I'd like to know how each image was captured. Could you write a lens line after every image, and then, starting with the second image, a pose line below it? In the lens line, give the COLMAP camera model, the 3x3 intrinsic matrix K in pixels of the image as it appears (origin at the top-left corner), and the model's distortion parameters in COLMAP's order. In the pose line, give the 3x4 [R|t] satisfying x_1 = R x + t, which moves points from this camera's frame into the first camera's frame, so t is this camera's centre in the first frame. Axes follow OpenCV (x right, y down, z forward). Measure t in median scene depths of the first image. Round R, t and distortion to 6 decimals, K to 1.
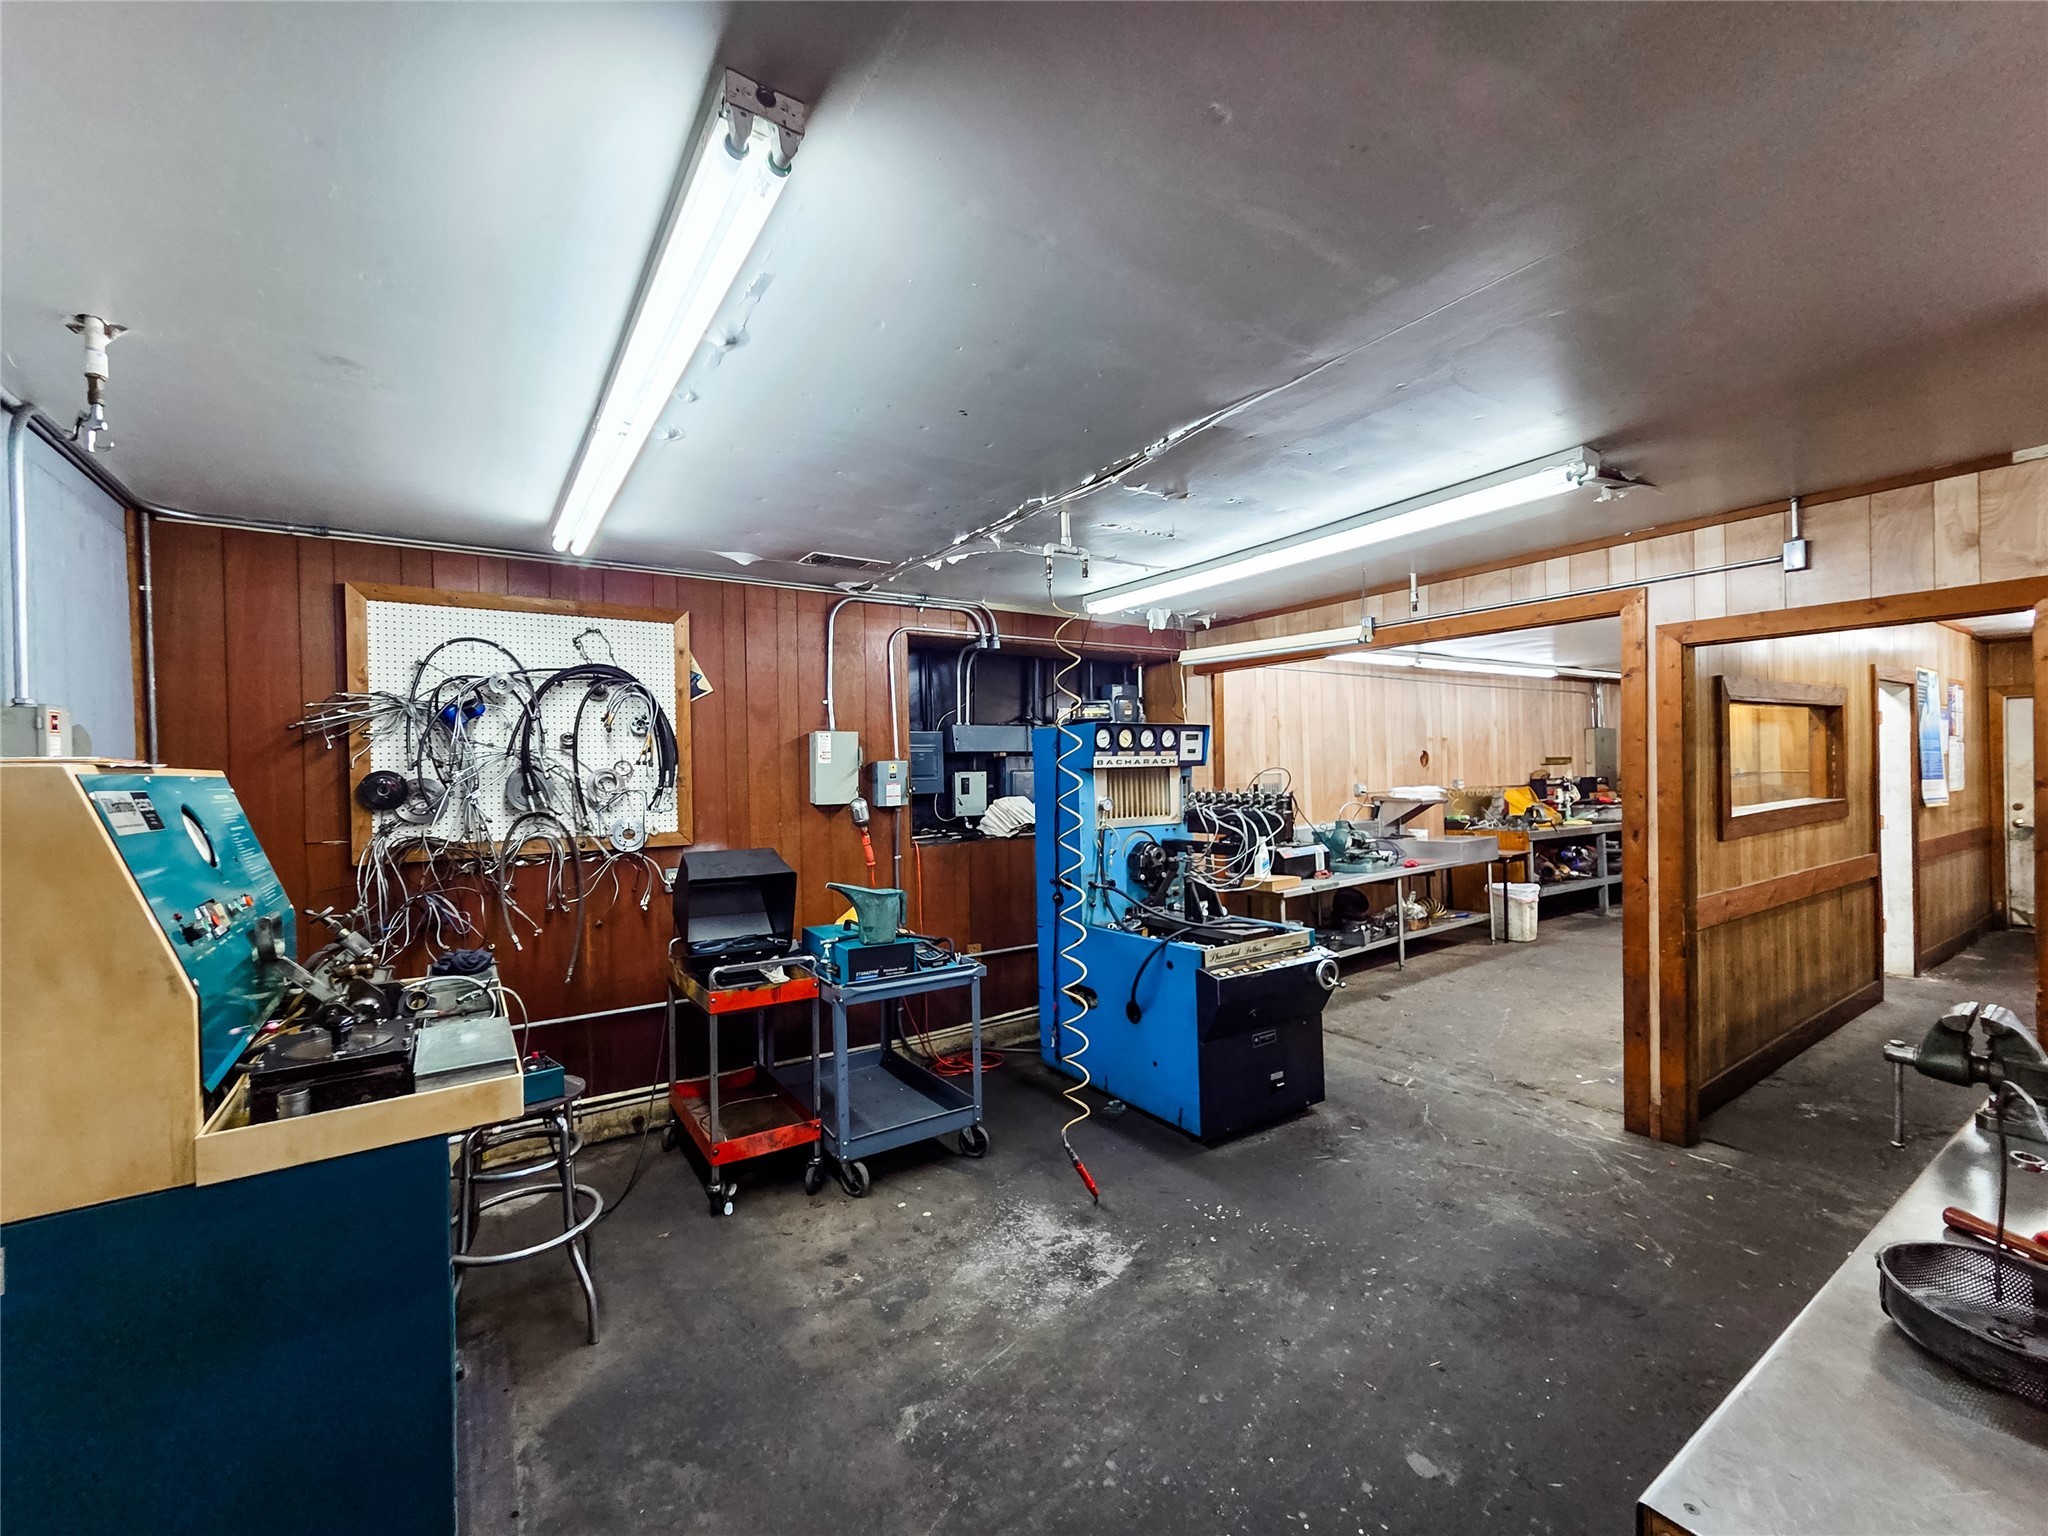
lens RADIAL K [[836.9, 0, 1016.5], [0, 836.9, 773.4], [0, 0, 1]] dist [-0.000522, -0.000704]
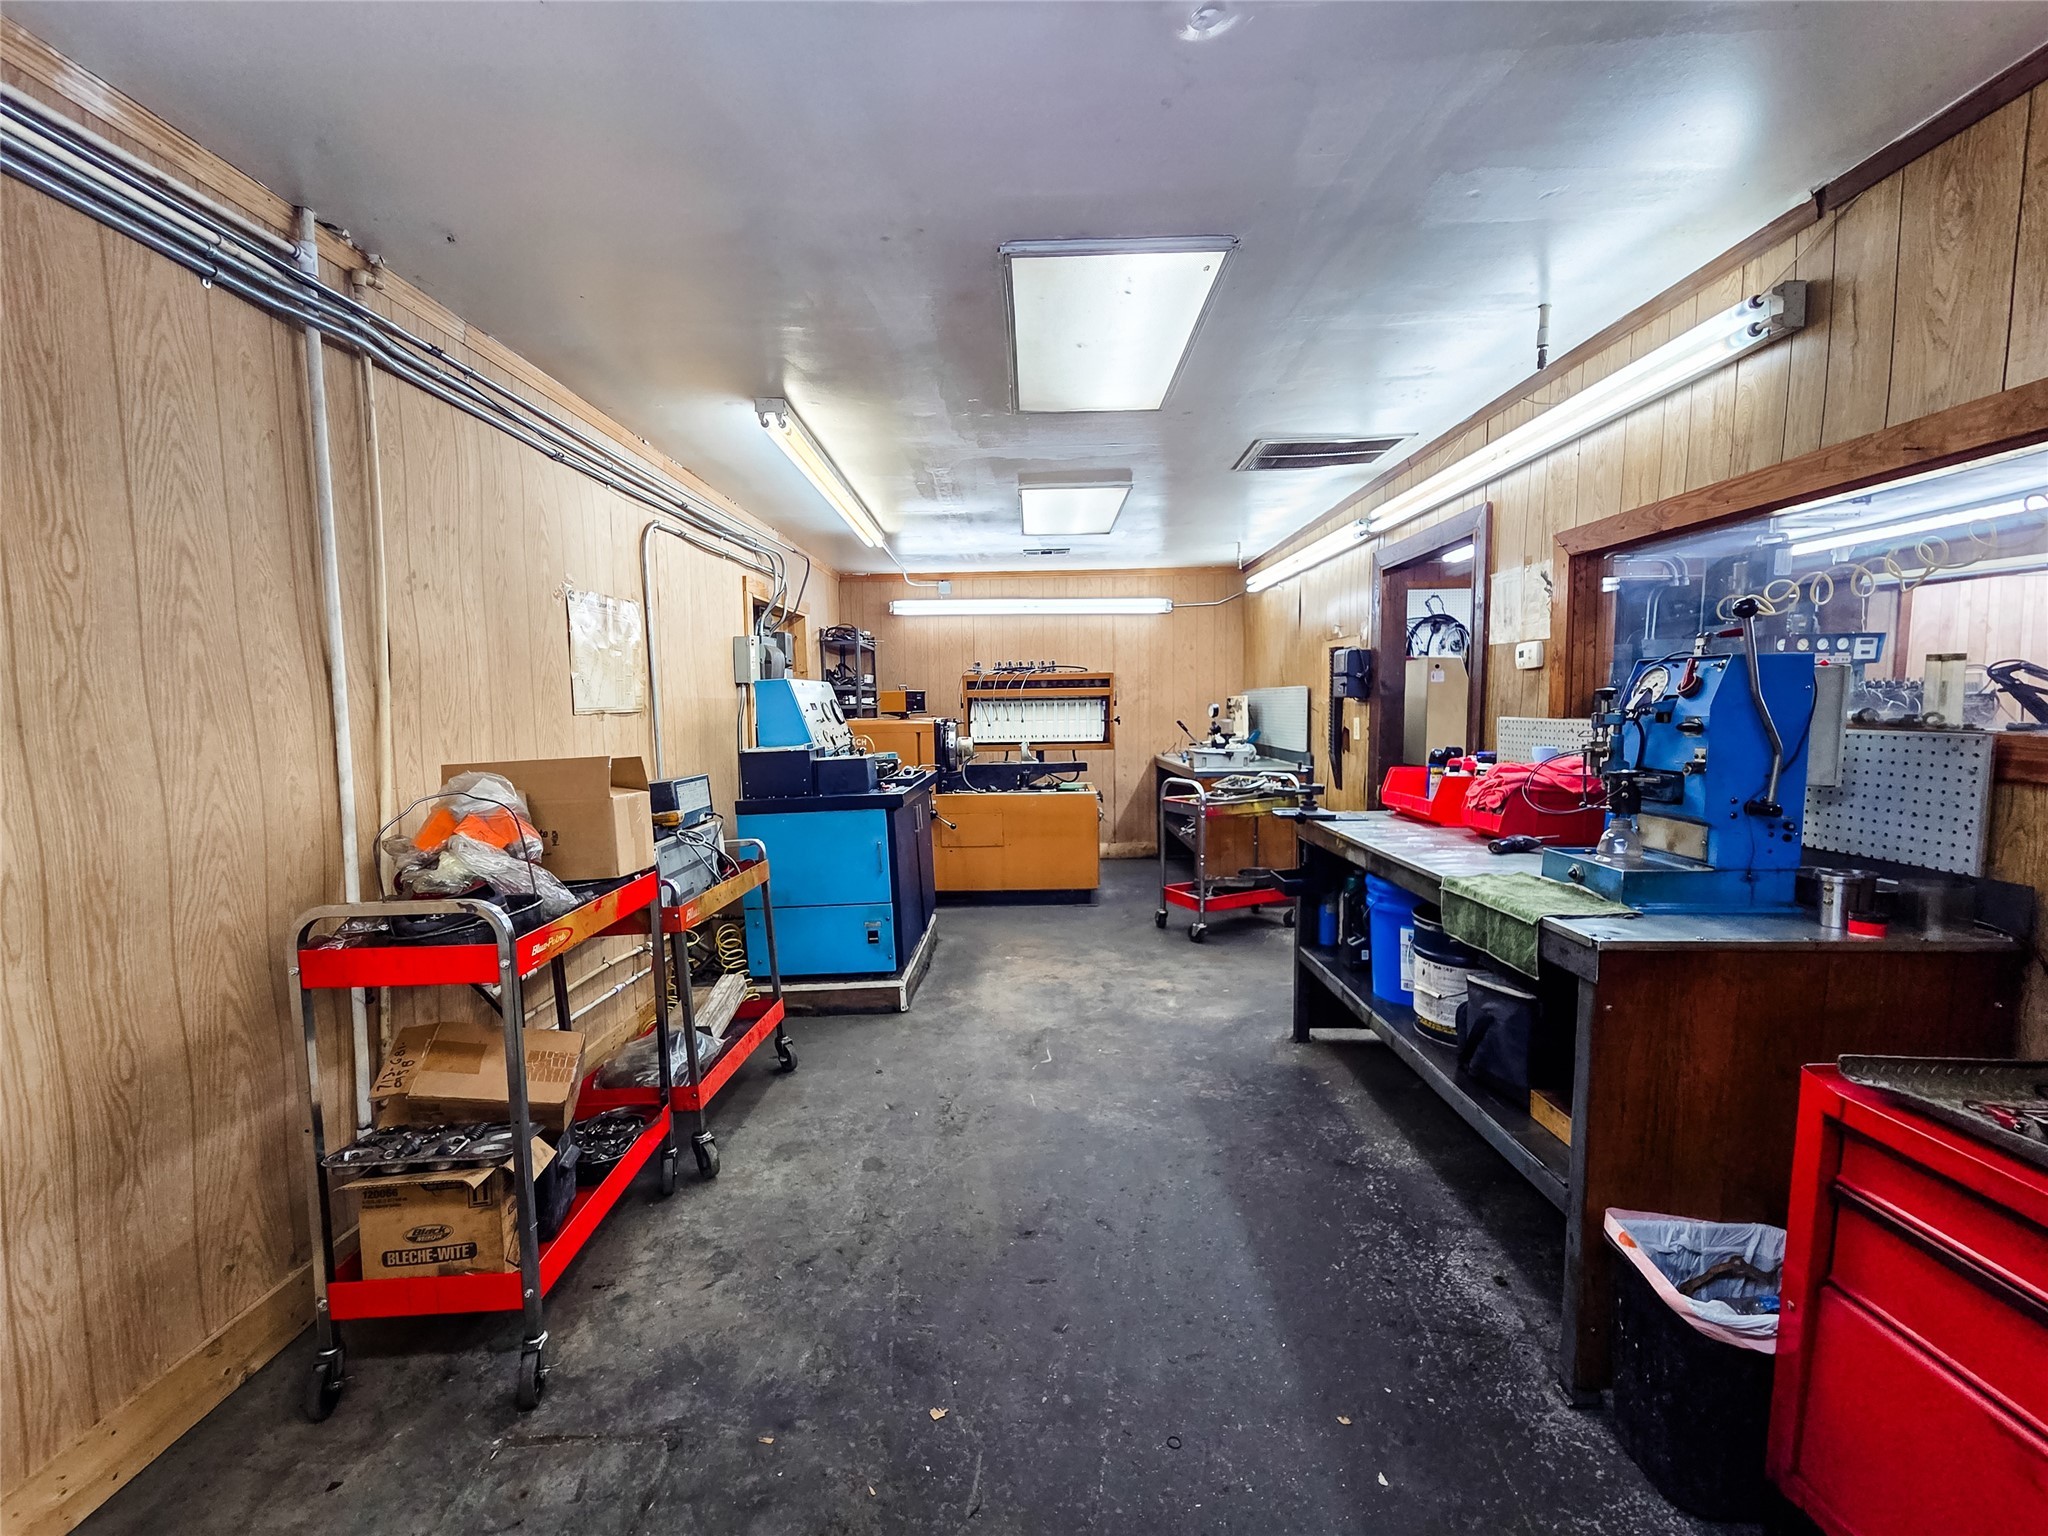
lens RADIAL K [[836.9, 0, 1016.5], [0, 836.9, 773.4], [0, 0, 1]] dist [-0.000522, -0.000704]
pose [[0.822818, 0.054206, -0.565715, -0.102898], [-0.001882, 0.995695, 0.092669, 0.031593], [0.568303, -0.075185, 0.819377, -0.632911]]
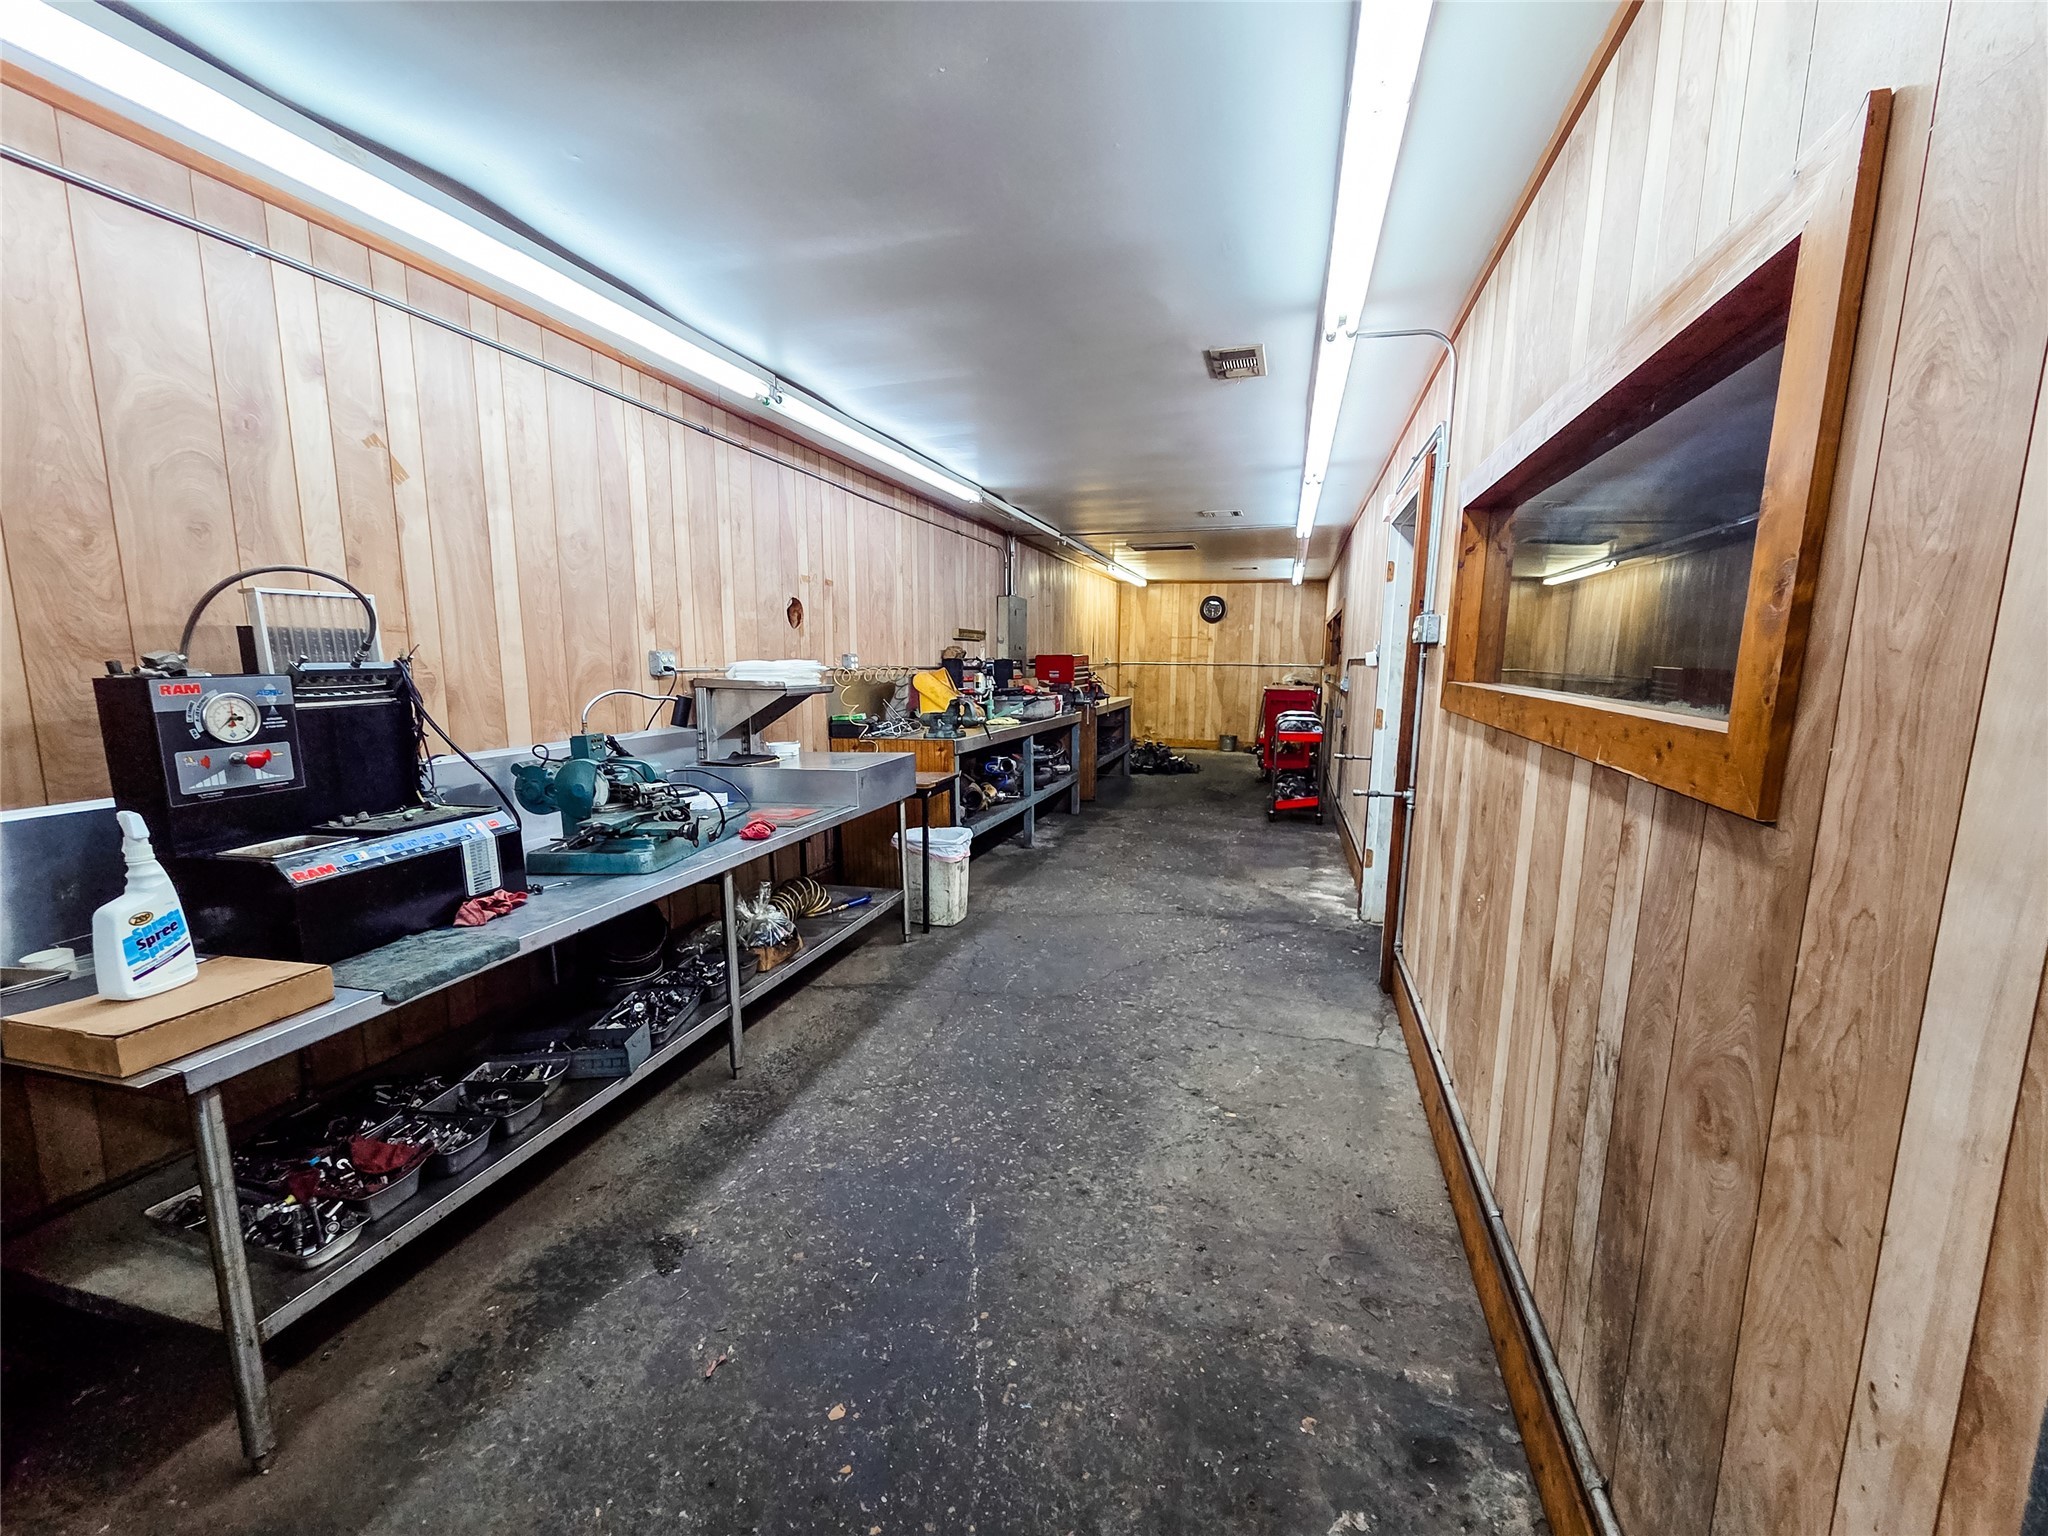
lens RADIAL K [[836.9, 0, 1016.5], [0, 836.9, 773.4], [0, 0, 1]] dist [-0.000522, -0.000704]
pose [[0.773924, -0.060157, 0.630415, 0.294505], [-0.020981, 0.992496, 0.120465, 0.021984], [-0.632931, -0.106458, 0.766854, 0.565619]]
